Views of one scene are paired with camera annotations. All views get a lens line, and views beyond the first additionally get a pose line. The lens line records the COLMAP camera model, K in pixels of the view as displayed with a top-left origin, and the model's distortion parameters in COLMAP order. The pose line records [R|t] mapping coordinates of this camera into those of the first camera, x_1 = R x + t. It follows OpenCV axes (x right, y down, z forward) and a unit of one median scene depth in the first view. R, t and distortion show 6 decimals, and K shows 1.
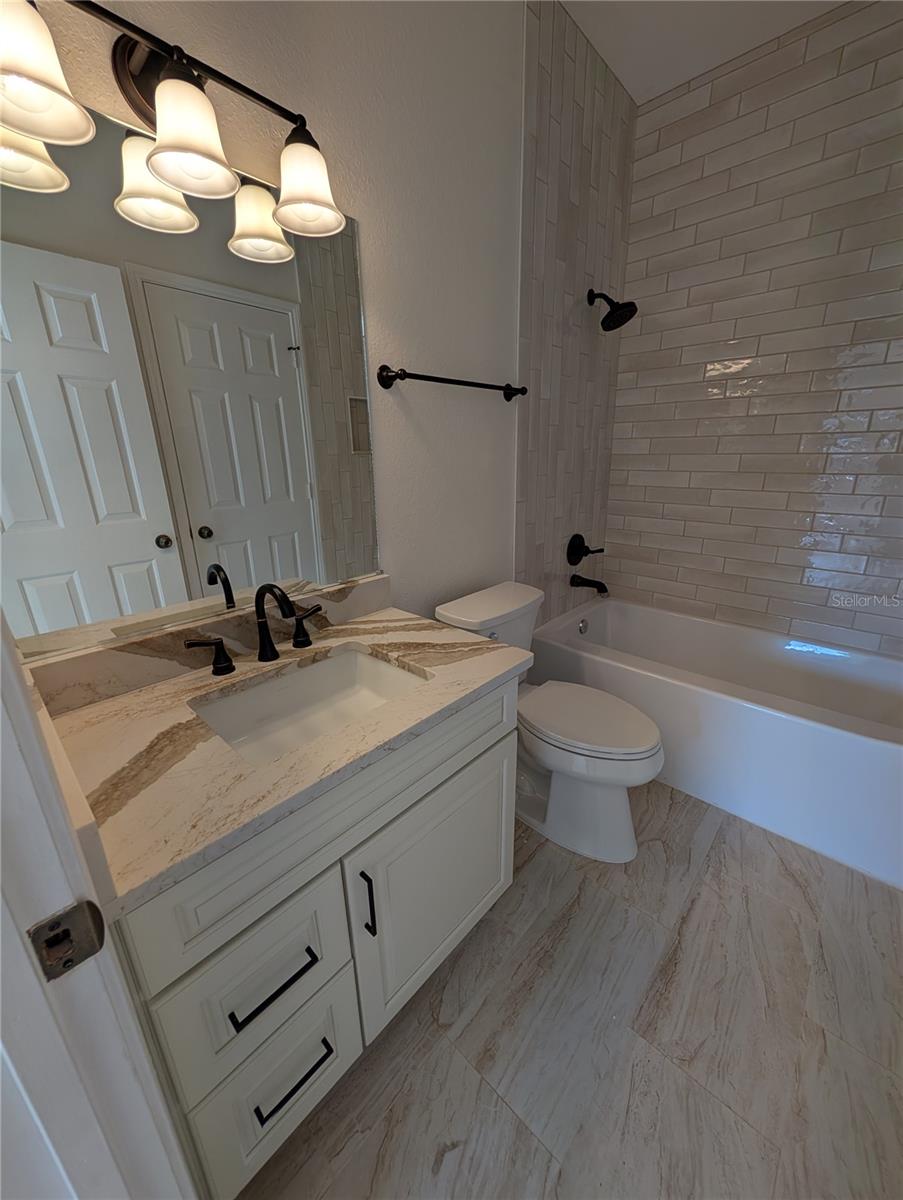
lens RADIAL K [[459.5, 0, 452.1], [0, 459.5, 599.1], [0, 0, 1]] dist [-0.001091, 0.000465]
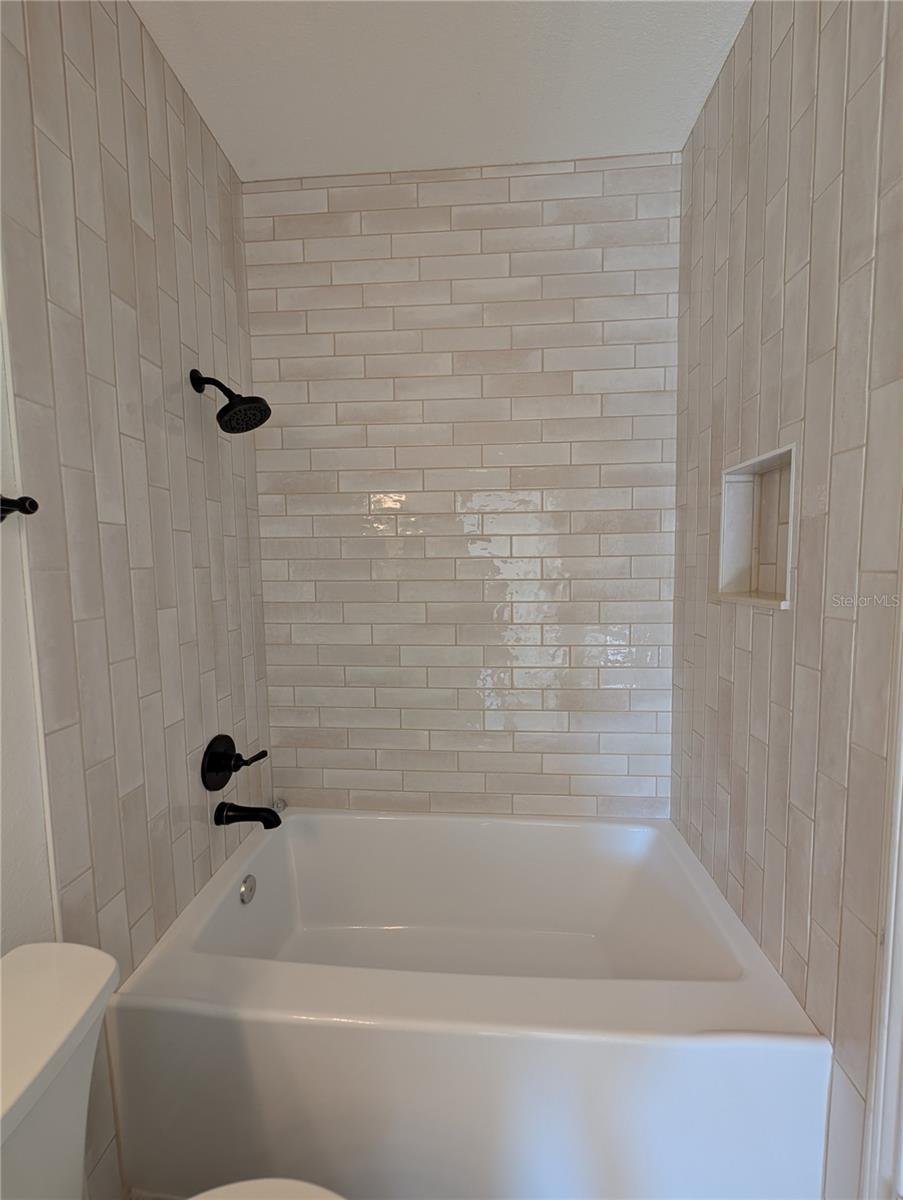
lens RADIAL K [[459.5, 0, 451.8], [0, 459.5, 597.6], [0, 0, 1]] dist [-0.001091, 0.000465]
pose [[0.778191, -0.038283, 0.626860, 0.201614], [0.190837, 0.965357, -0.177951, -0.215646], [-0.598331, 0.258108, 0.758538, 0.453398]]
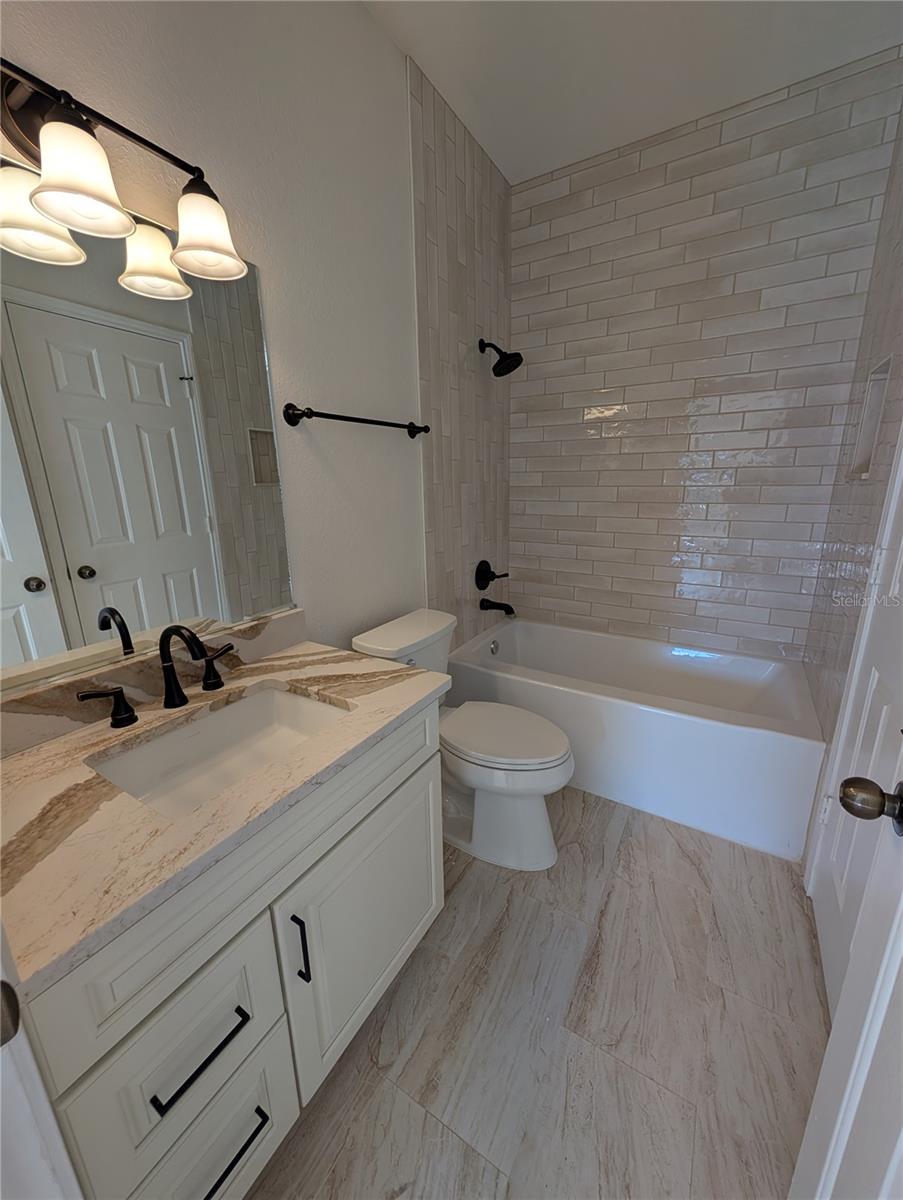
lens RADIAL K [[459.5, 0, 451.6], [0, 459.5, 599.6], [0, 0, 1]] dist [-0.001091, 0.000465]
pose [[0.980341, -0.049342, 0.191039, -0.010060], [0.060136, 0.996881, -0.051115, -0.002045], [-0.187921, 0.061598, 0.980251, -0.030505]]
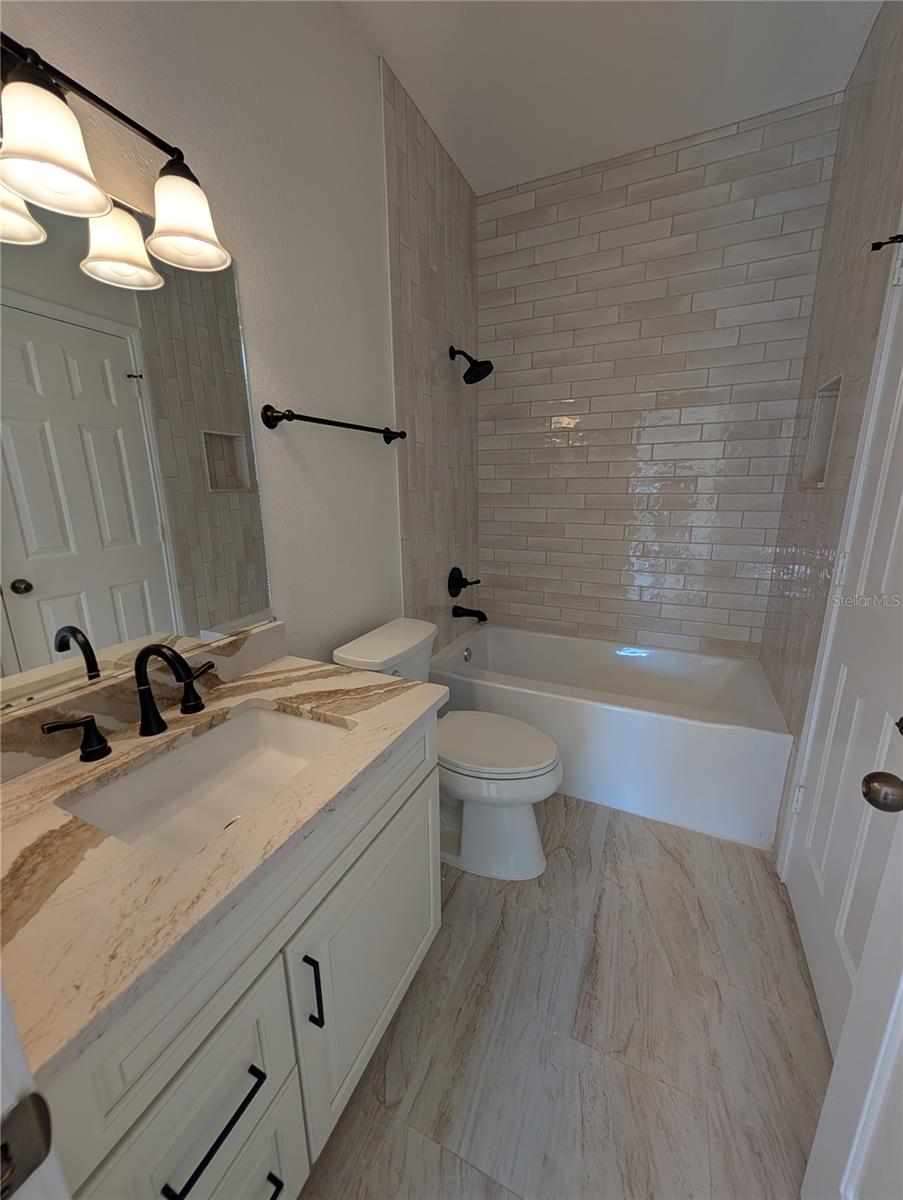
lens RADIAL K [[459.5, 0, 451.5], [0, 459.5, 599.4], [0, 0, 1]] dist [-0.001091, 0.000465]
pose [[0.953556, -0.066205, 0.293849, -0.073498], [0.086756, 0.994572, -0.057451, -0.012362], [-0.288451, 0.080276, 0.954124, 0.002820]]
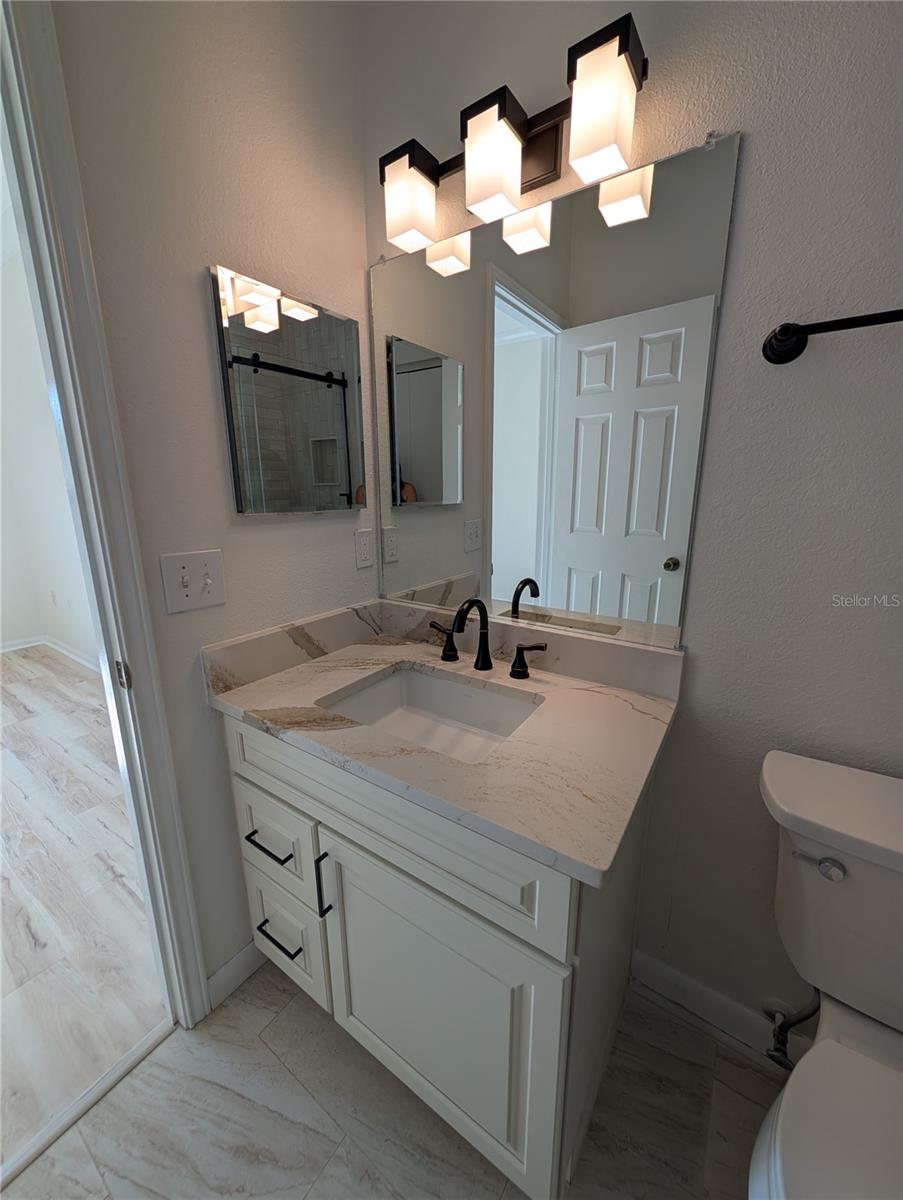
lens RADIAL K [[459.5, 0, 451.8], [0, 459.5, 599.1], [0, 0, 1]] dist [-0.001091, 0.000465]
pose [[0.155309, 0.244684, -0.957083, 0.392037], [-0.300025, 0.934759, 0.190291, -0.139347], [0.941204, 0.257595, 0.218588, 0.465556]]
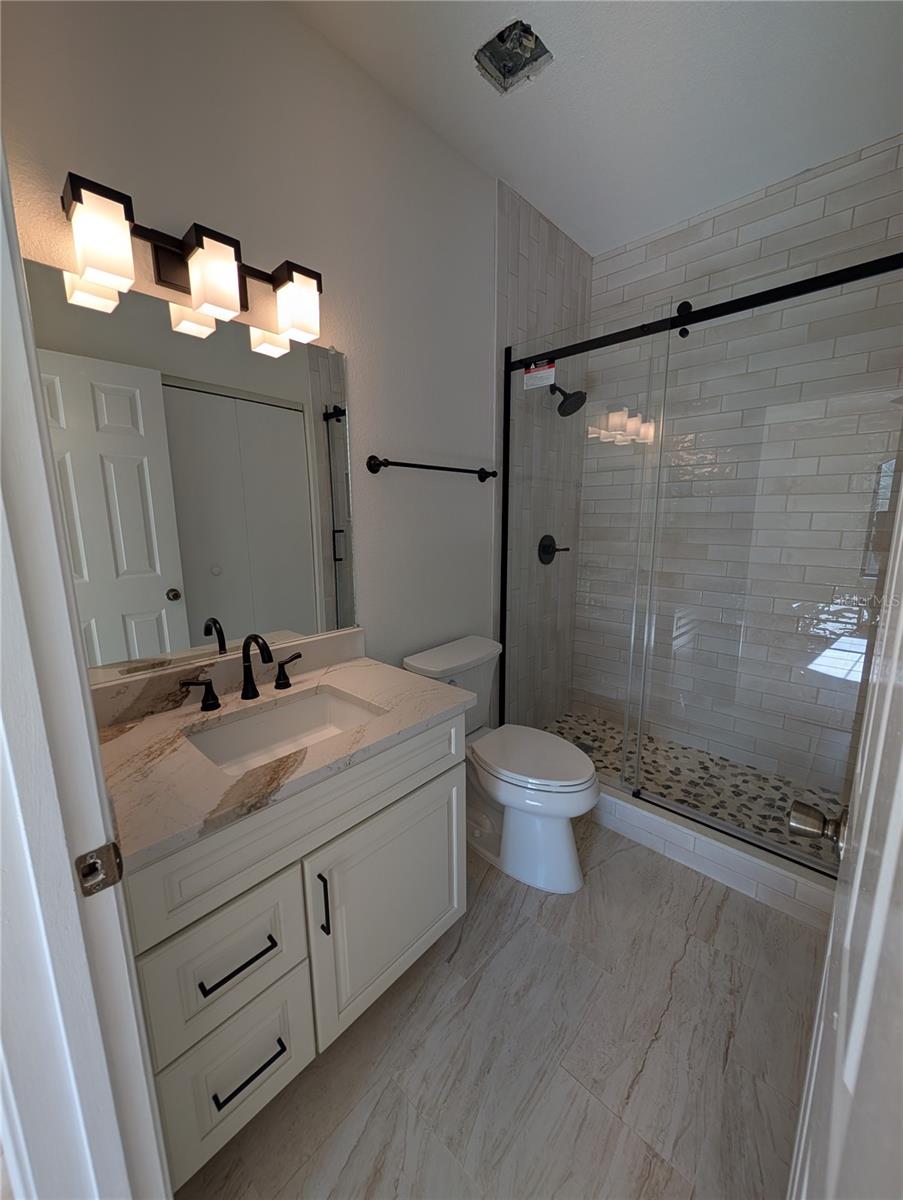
lens RADIAL K [[459.5, 0, 454.0], [0, 459.5, 599.1], [0, 0, 1]] dist [-0.001091, 0.000465]
pose [[0.999796, 0.007171, 0.018896, 0.065701], [-0.004647, 0.991456, -0.130358, 0.021434], [-0.019669, 0.130244, 0.991287, -0.146435]]
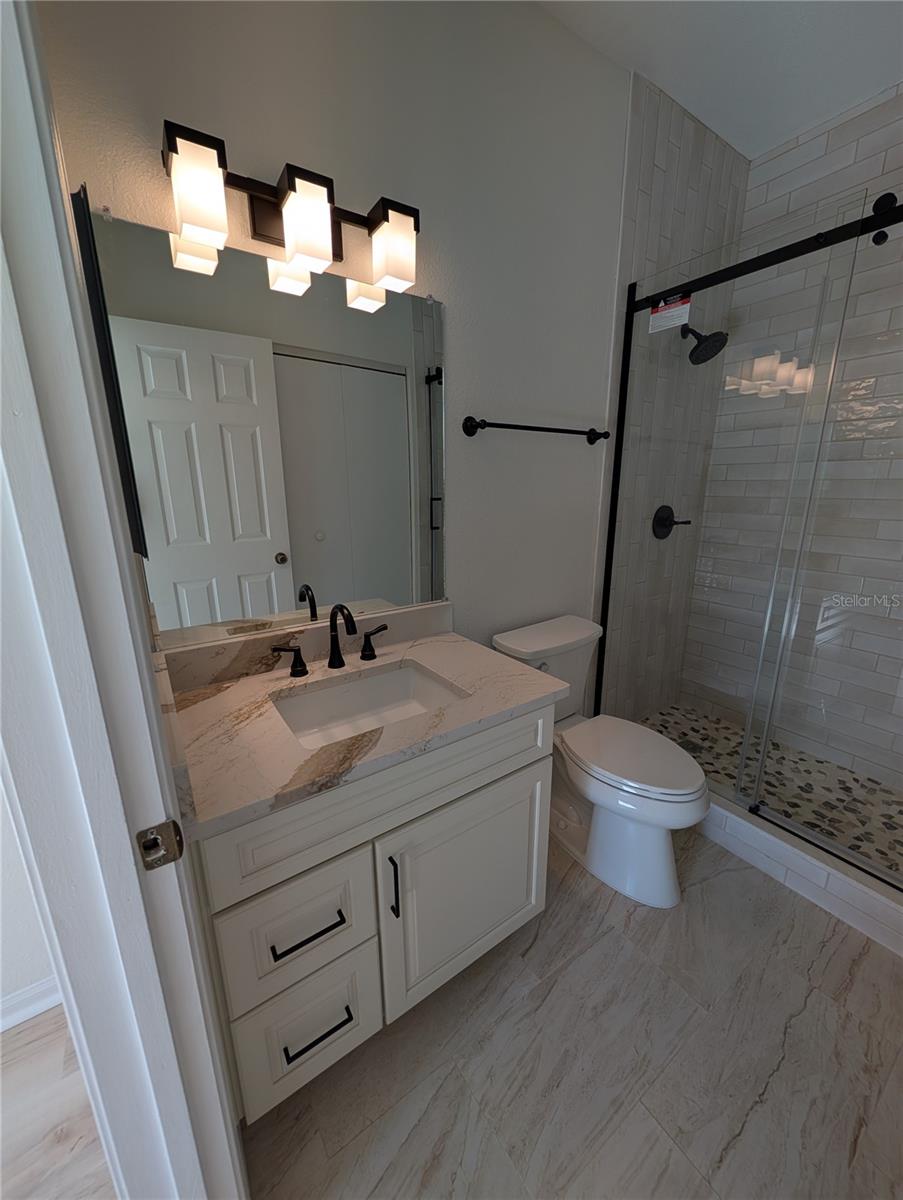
lens RADIAL K [[459.5, 0, 451.6], [0, 459.5, 600.0], [0, 0, 1]] dist [-0.001091, 0.000465]
pose [[0.978781, 0.061332, -0.195515, 0.073792], [-0.073069, 0.995897, -0.053388, 0.000648], [0.191438, 0.066541, 0.979247, -0.075981]]
